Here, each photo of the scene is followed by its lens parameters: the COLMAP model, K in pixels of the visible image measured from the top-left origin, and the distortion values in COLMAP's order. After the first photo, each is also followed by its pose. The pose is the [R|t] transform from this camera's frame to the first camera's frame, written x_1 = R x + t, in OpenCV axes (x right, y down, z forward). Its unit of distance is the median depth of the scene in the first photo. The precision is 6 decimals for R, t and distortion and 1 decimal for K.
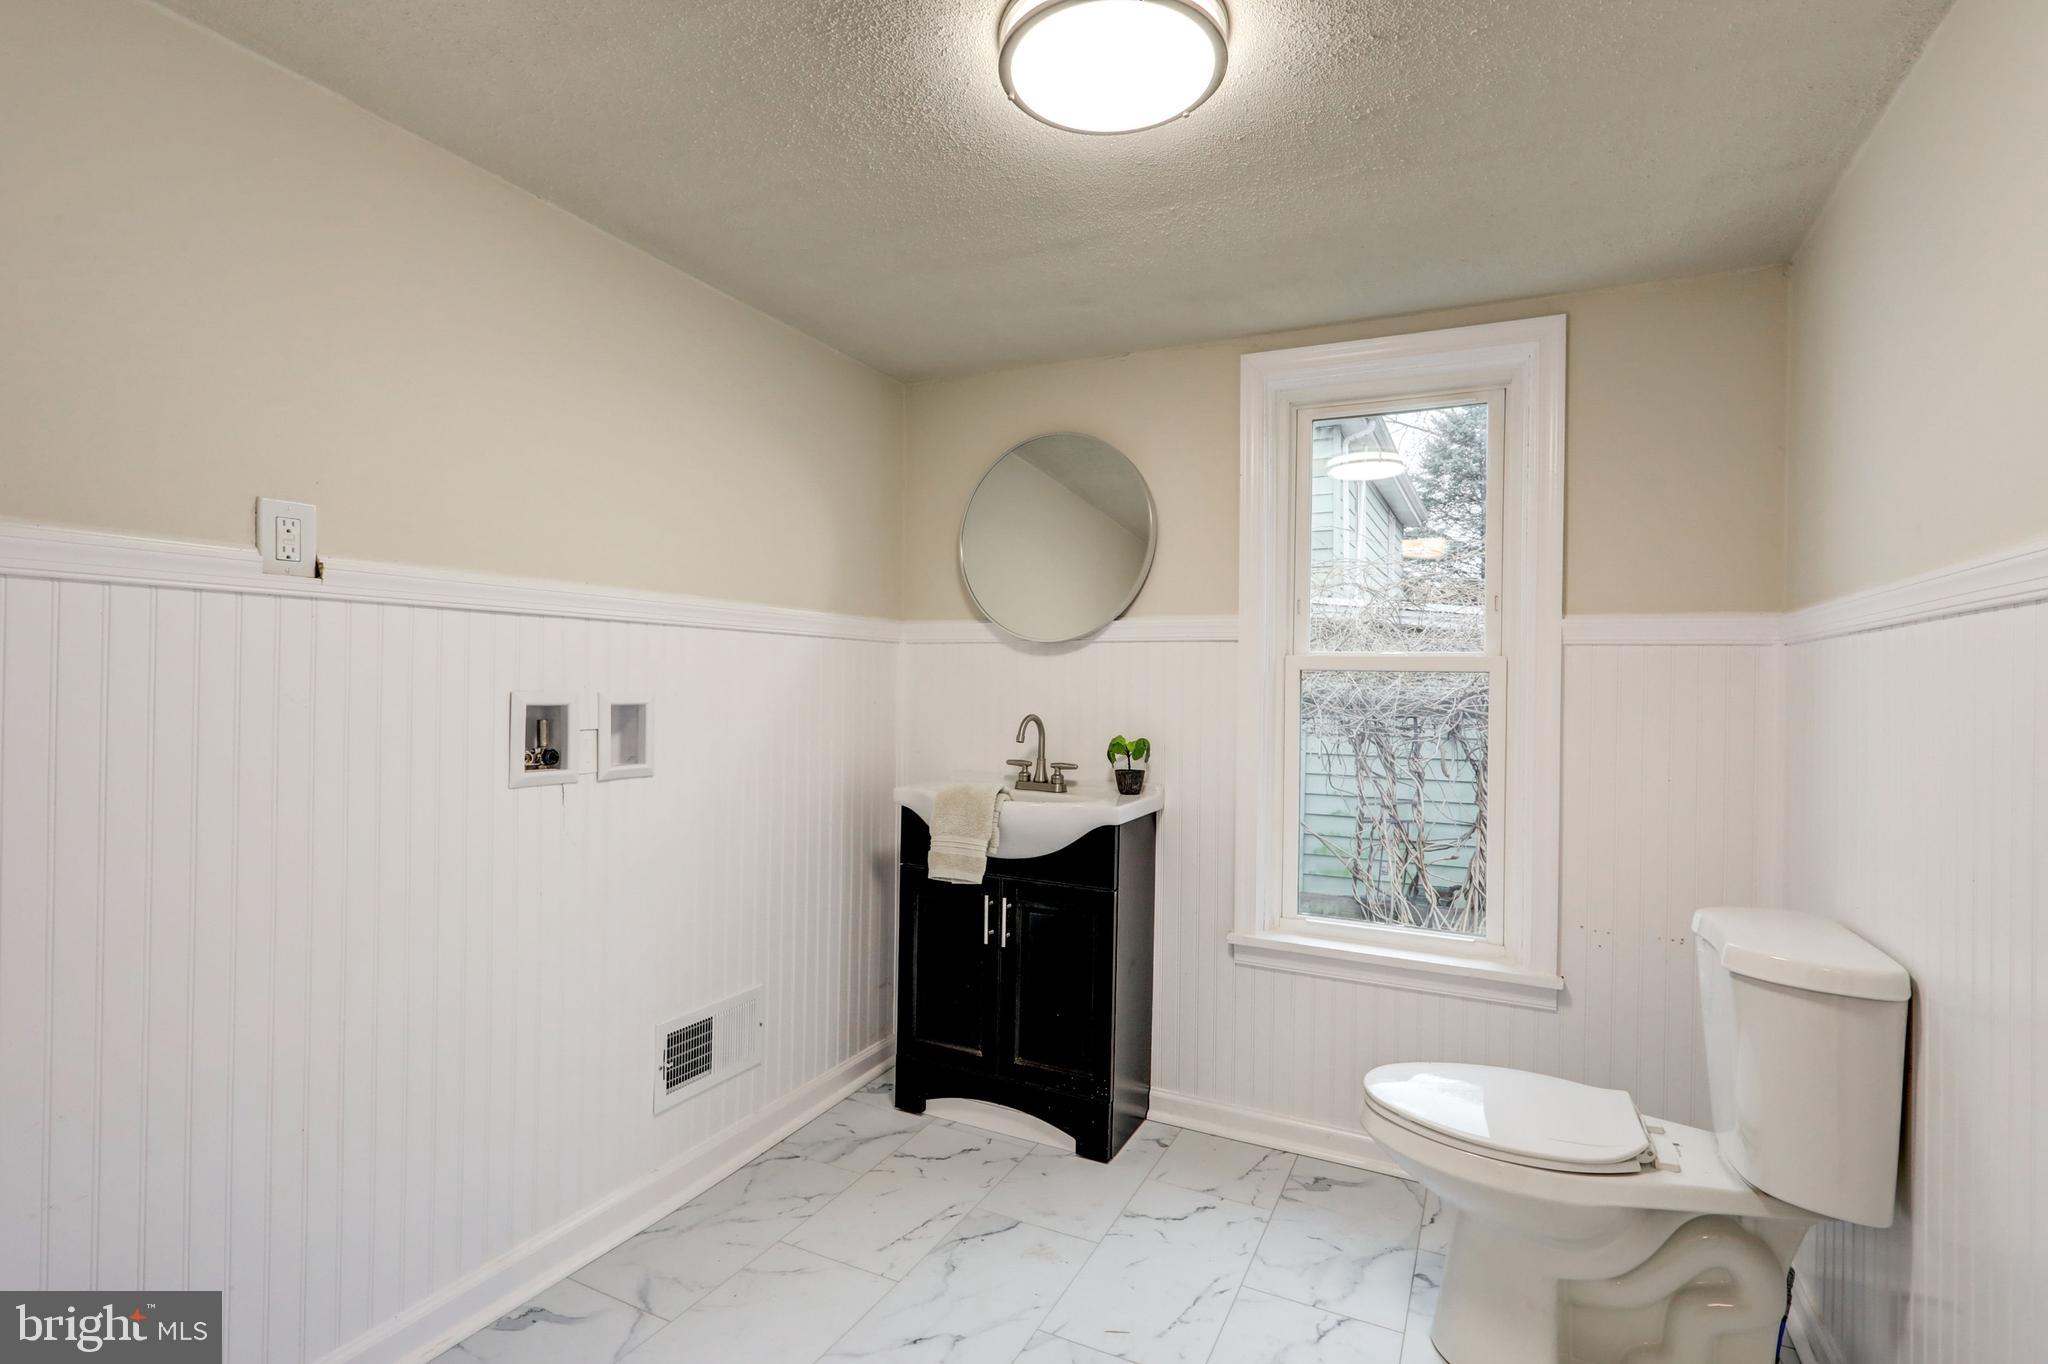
lens RADIAL K [[980.0, 0, 1024.0], [0, 980.0, 682.0], [0, 0, 1]] dist [-0.000283, 0.000020]
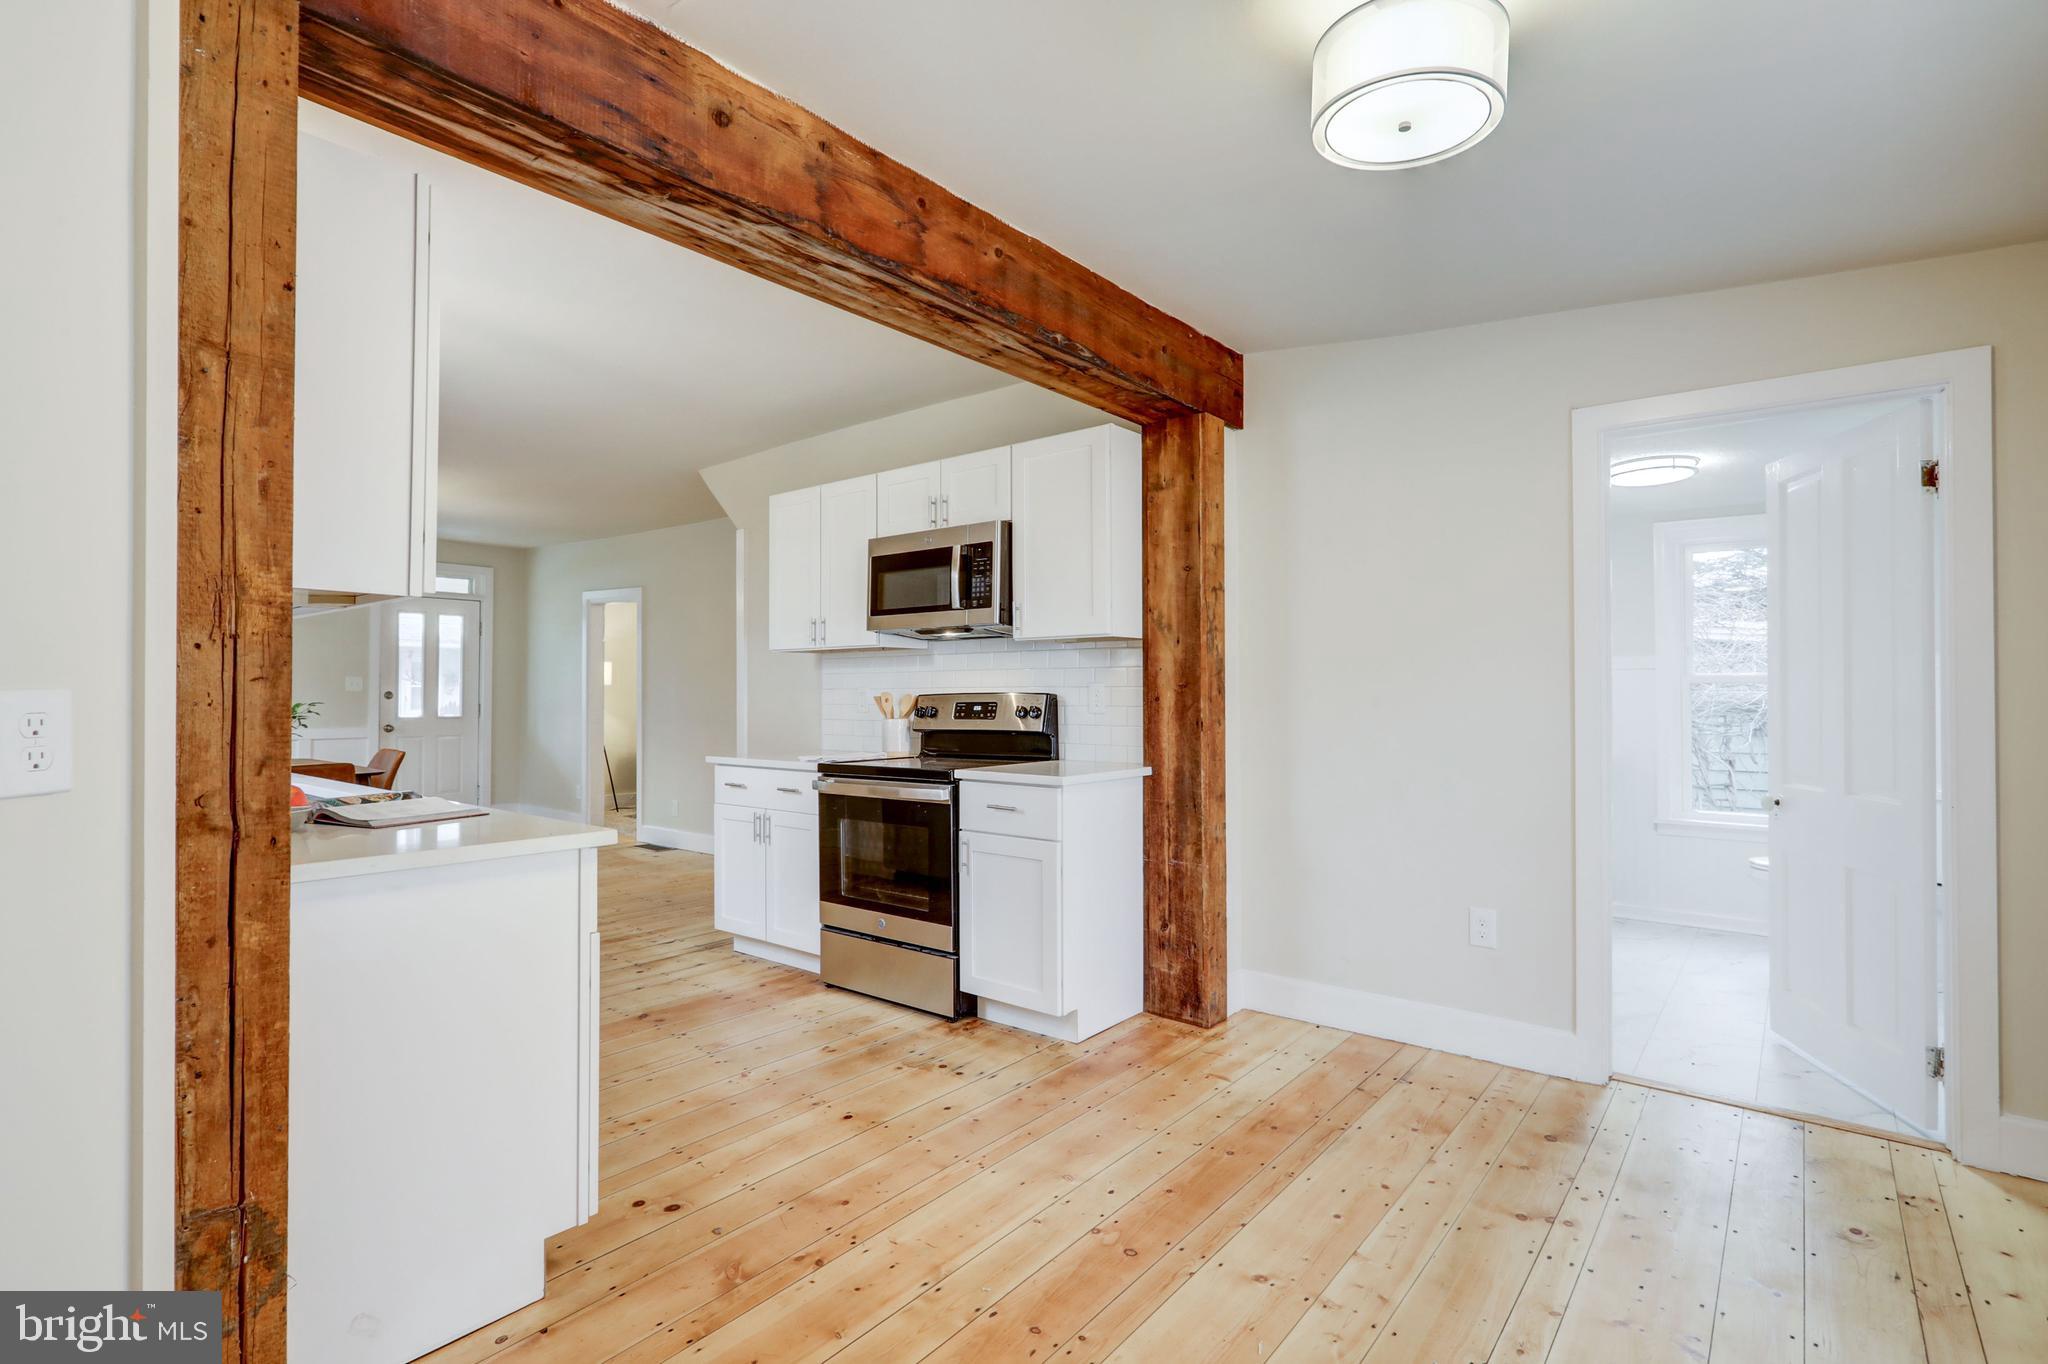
lens RADIAL K [[980.0, 0, 1024.0], [0, 980.0, 682.0], [0, 0, 1]] dist [-0.000283, 0.000020]
pose [[0.976469, -0.019380, -0.214784, -0.190708], [0.016225, 0.999733, -0.016446, -0.000485], [0.215045, 0.012574, 0.976523, -0.379907]]
